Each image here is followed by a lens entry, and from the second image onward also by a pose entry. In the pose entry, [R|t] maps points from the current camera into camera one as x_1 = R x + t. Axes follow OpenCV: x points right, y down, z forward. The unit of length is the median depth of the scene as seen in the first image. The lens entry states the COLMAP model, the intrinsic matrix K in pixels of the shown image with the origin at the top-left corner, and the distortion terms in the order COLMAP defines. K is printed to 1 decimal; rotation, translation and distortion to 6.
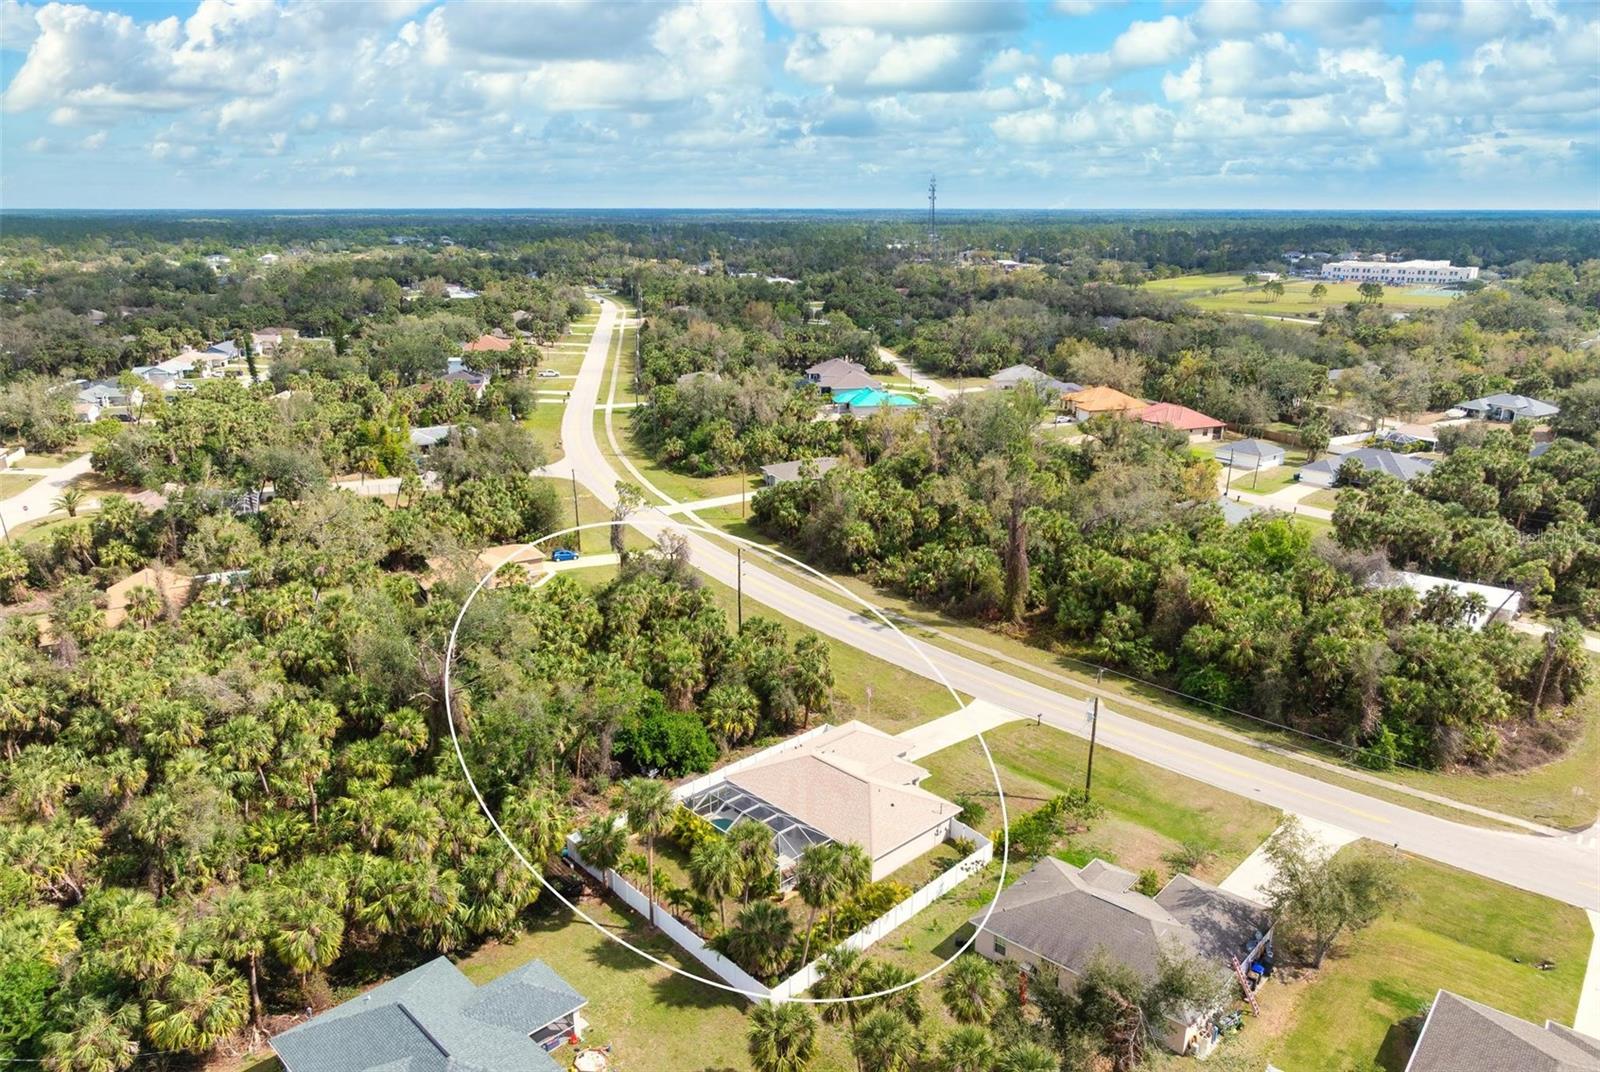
lens RADIAL K [[1131.7, 0, 800.0], [0, 1131.7, 536.0], [0, 0, 1]] dist [-0.000334, 0.000185]
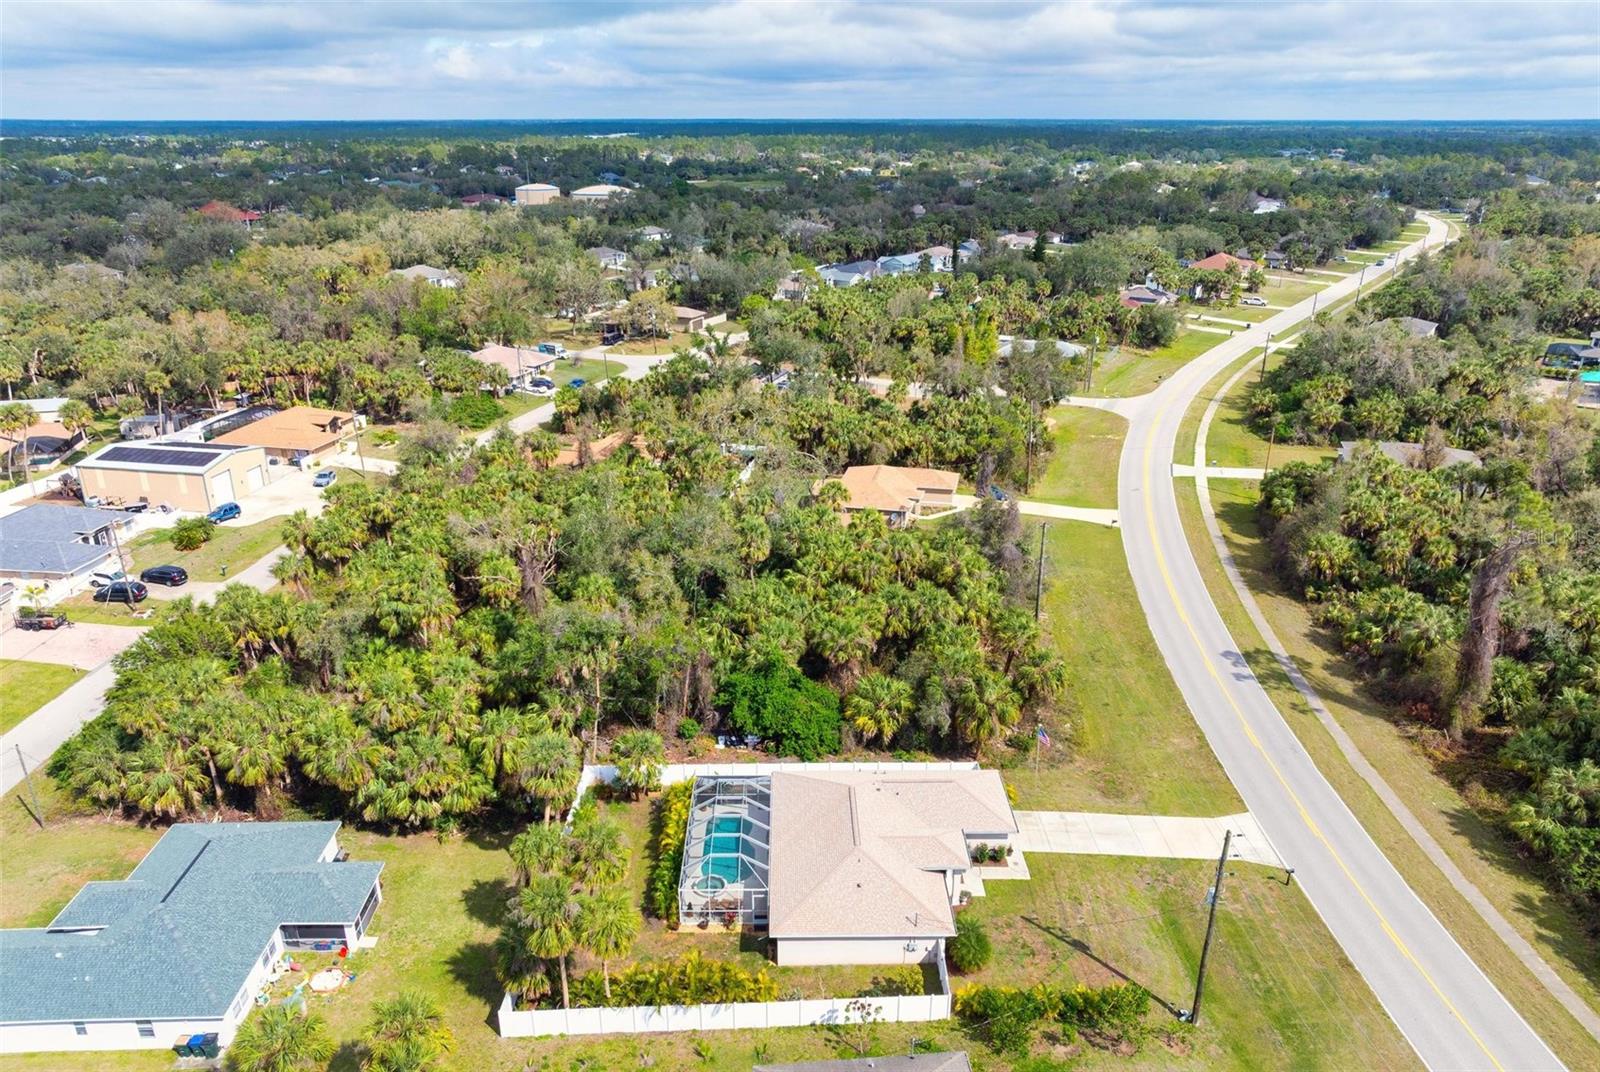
lens RADIAL K [[1131.7, 0, 800.0], [0, 1131.7, 536.0], [0, 0, 1]] dist [-0.000334, 0.000185]
pose [[0.731957, 0.237080, -0.638774, 0.281817], [-0.191397, 0.971306, 0.141182, -0.051137], [0.653917, 0.018921, 0.756330, 0.236399]]
